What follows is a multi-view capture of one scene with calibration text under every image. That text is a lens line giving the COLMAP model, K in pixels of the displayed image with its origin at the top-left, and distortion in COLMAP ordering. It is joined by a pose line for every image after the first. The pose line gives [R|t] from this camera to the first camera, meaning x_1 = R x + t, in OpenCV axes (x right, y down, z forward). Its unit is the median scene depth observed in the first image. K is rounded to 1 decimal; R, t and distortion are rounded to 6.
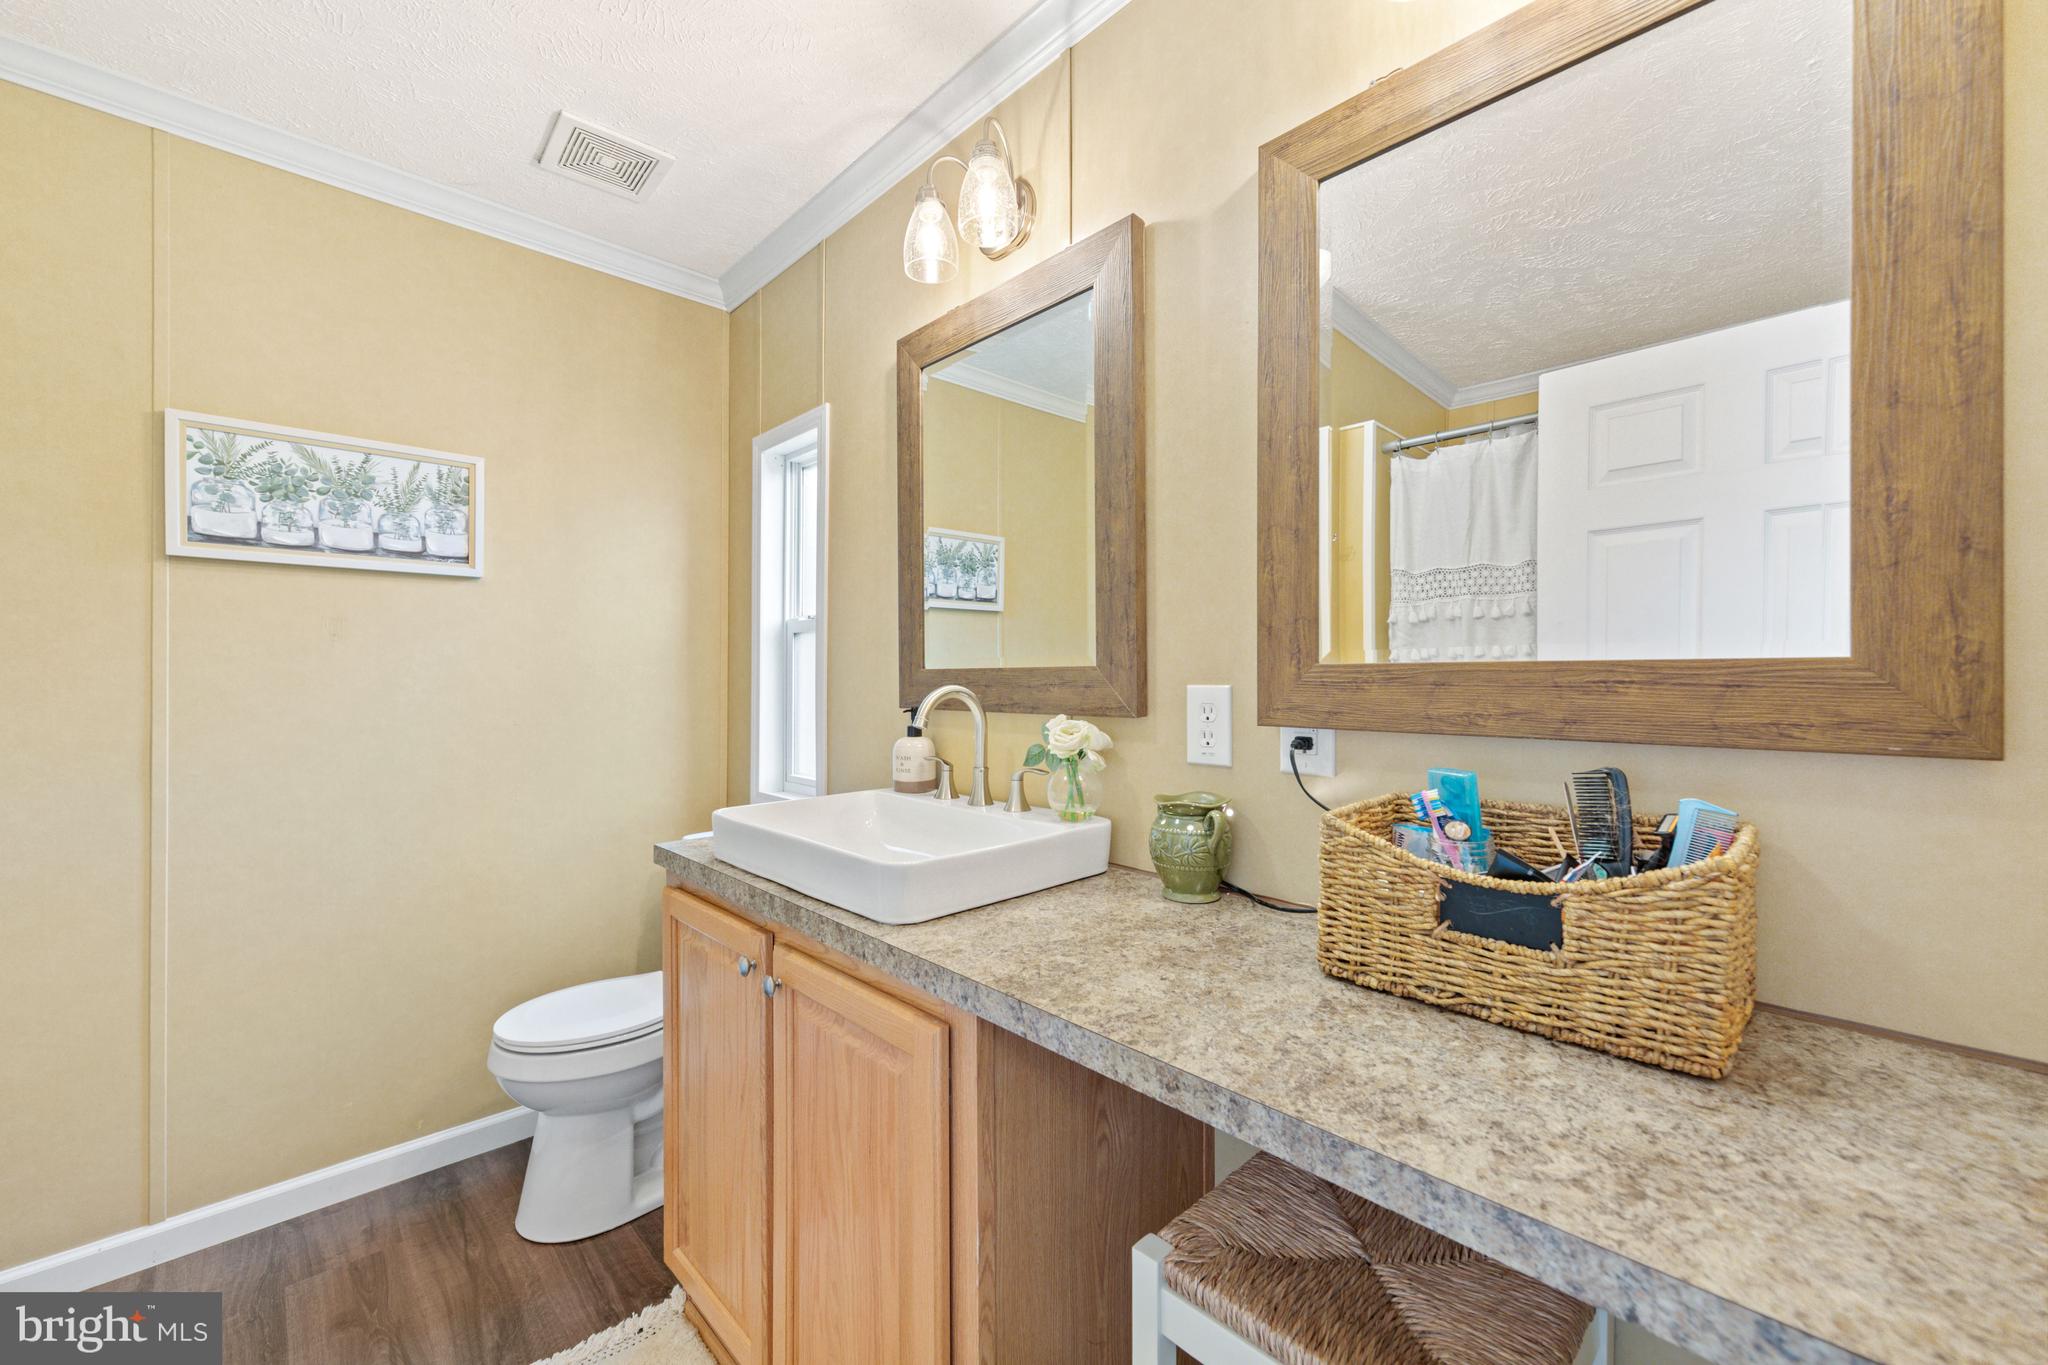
lens RADIAL K [[812.2, 0, 1020.0], [0, 812.2, 675.0], [0, 0, 1]] dist [0.009350, 0.000000]
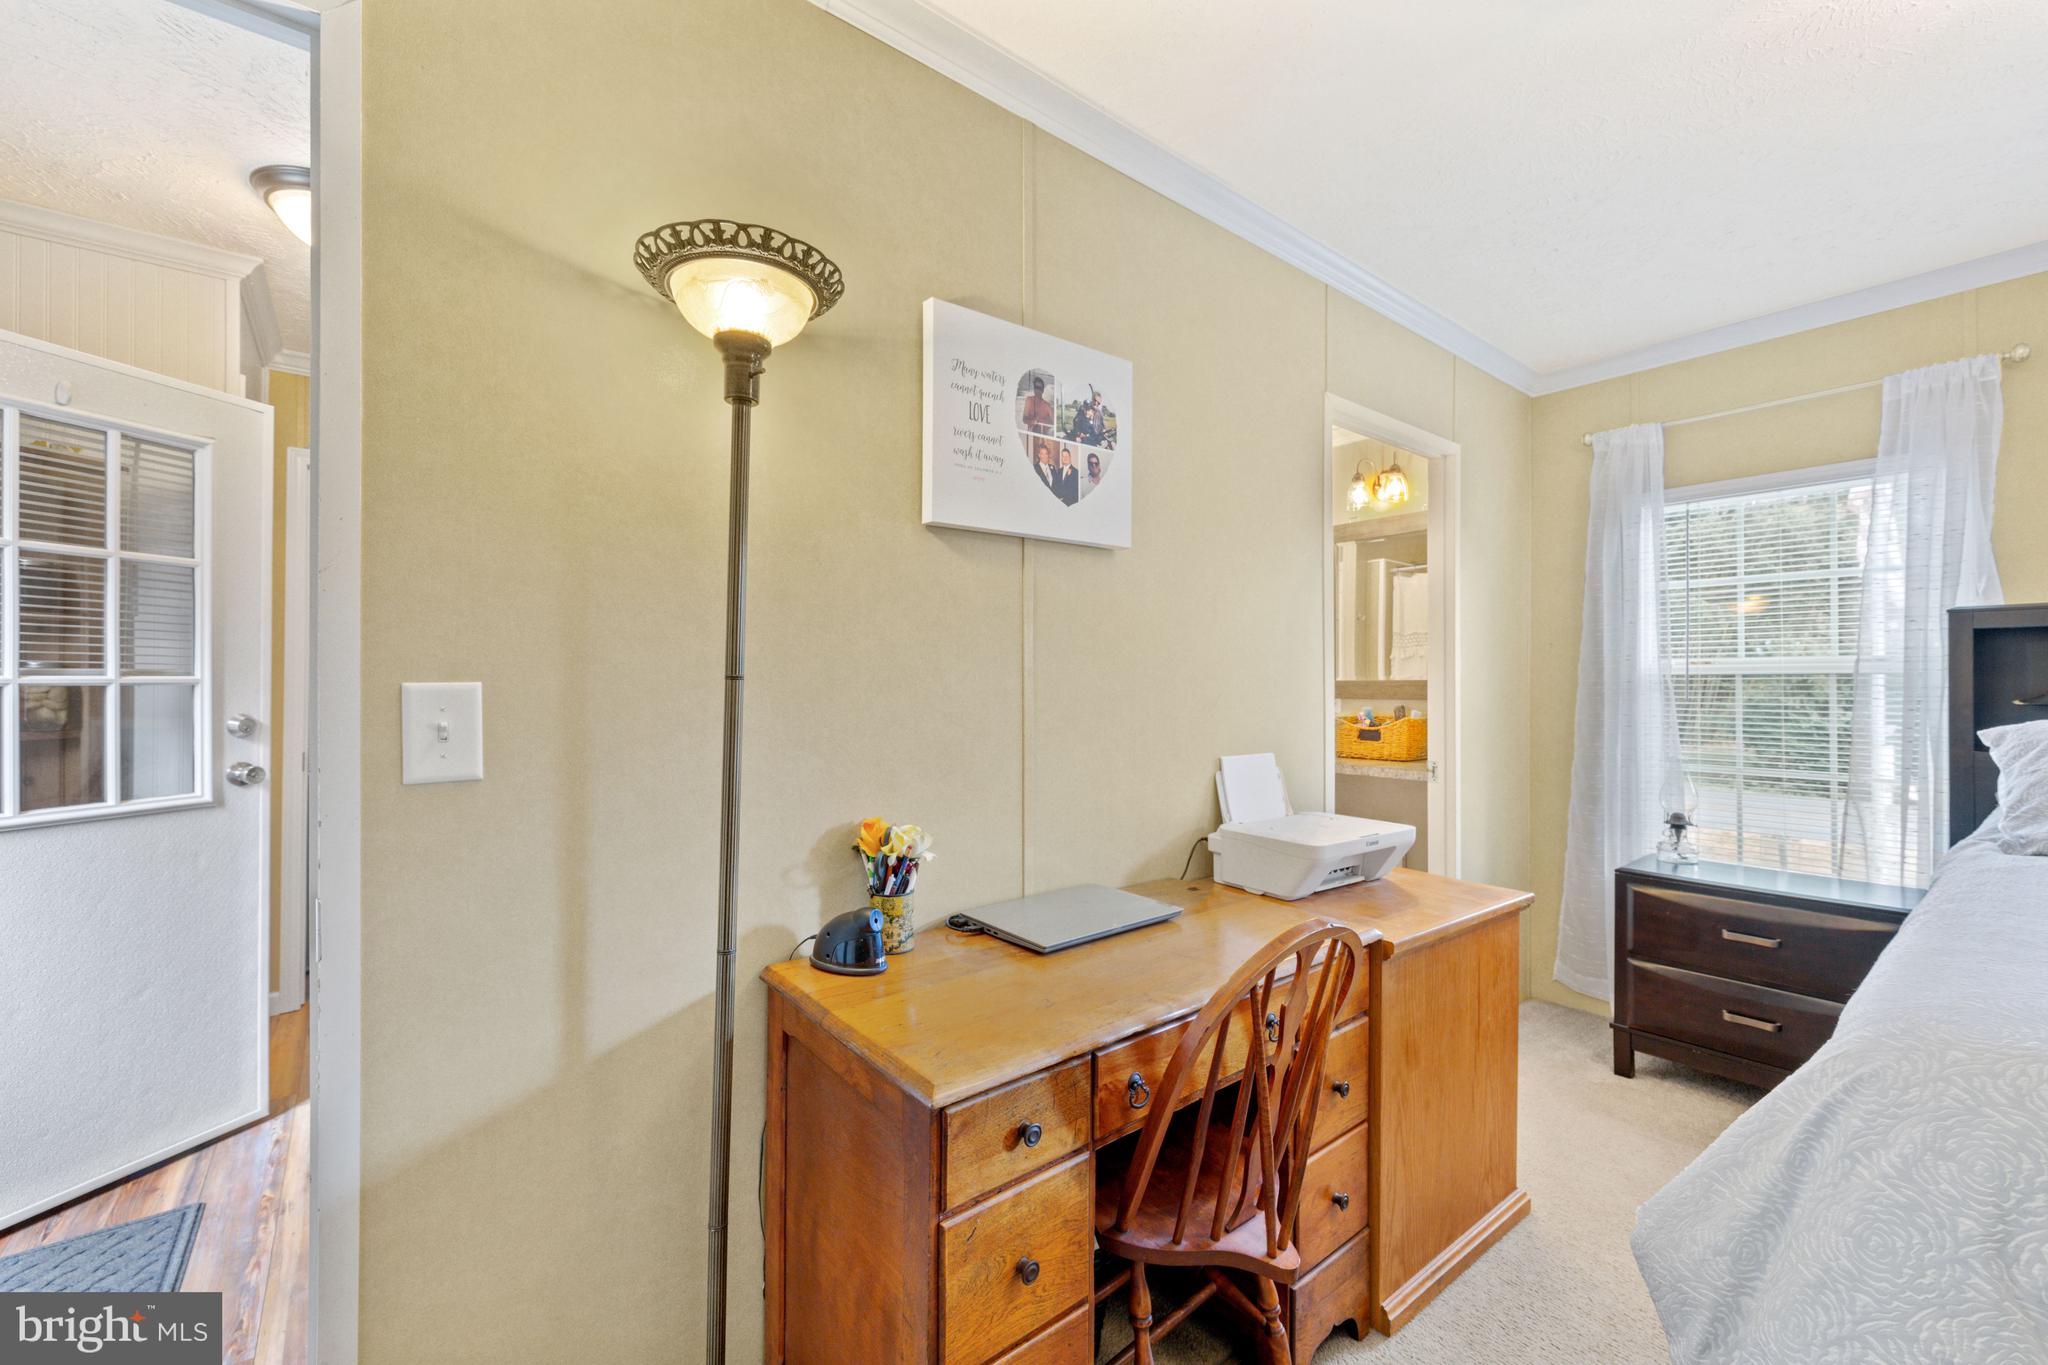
lens RADIAL K [[812.2, 0, 1034.3], [0, 812.2, 685.2], [0, 0, 1]] dist [0.009350, 0.000000]
pose [[0.997104, 0.012308, -0.075042, -0.398284], [-0.012003, 0.999918, 0.004512, 0.005764], [0.075091, -0.003598, 0.997170, -1.544085]]
